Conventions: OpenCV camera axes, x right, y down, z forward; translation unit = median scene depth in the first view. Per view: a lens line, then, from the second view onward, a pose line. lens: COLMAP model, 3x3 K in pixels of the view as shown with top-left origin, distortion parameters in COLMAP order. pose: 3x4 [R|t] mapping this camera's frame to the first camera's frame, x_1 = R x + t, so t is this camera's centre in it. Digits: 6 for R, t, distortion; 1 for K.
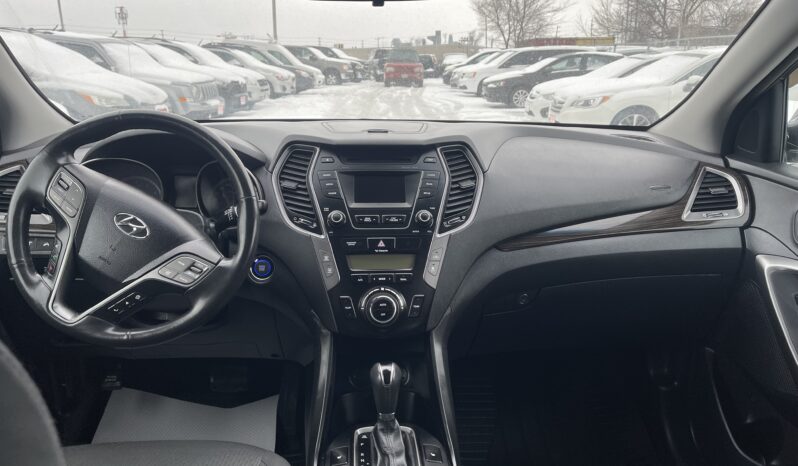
lens RADIAL K [[639.0, 0, 399.0], [0, 639.0, 233.0], [0, 0, 1]] dist [0.027020, -0.001022]
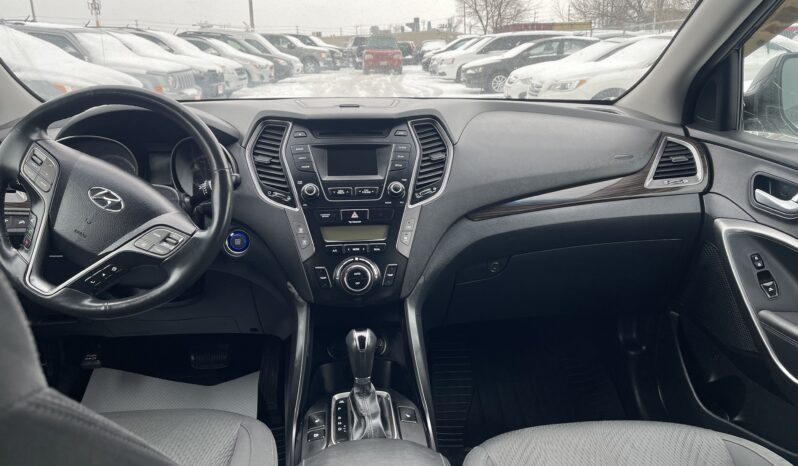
lens RADIAL K [[638.5, 0, 402.2], [0, 638.5, 229.3], [0, 0, 1]] dist [0.035358, -0.035418]
pose [[0.999265, -0.021557, 0.031702, 0.014658], [0.021149, 0.999690, 0.013125, 0.025820], [-0.031975, -0.012445, 0.999411, -0.024729]]
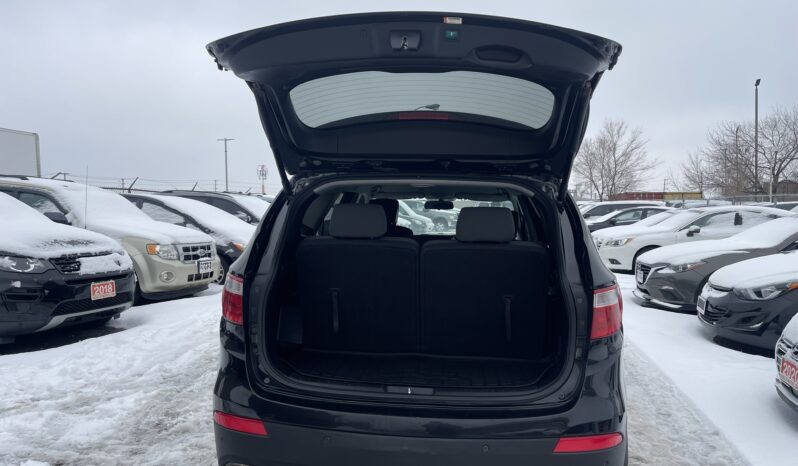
lens RADIAL K [[627.0, 0, 417.7], [0, 627.0, 230.9], [0, 0, 1]] dist [0.012084, 0.002777]
pose [[0.990196, 0.008934, -0.139397, 0.424320], [-0.040575, 0.973319, -0.225842, 0.856455], [0.133660, 0.229284, 0.964139, -3.376142]]
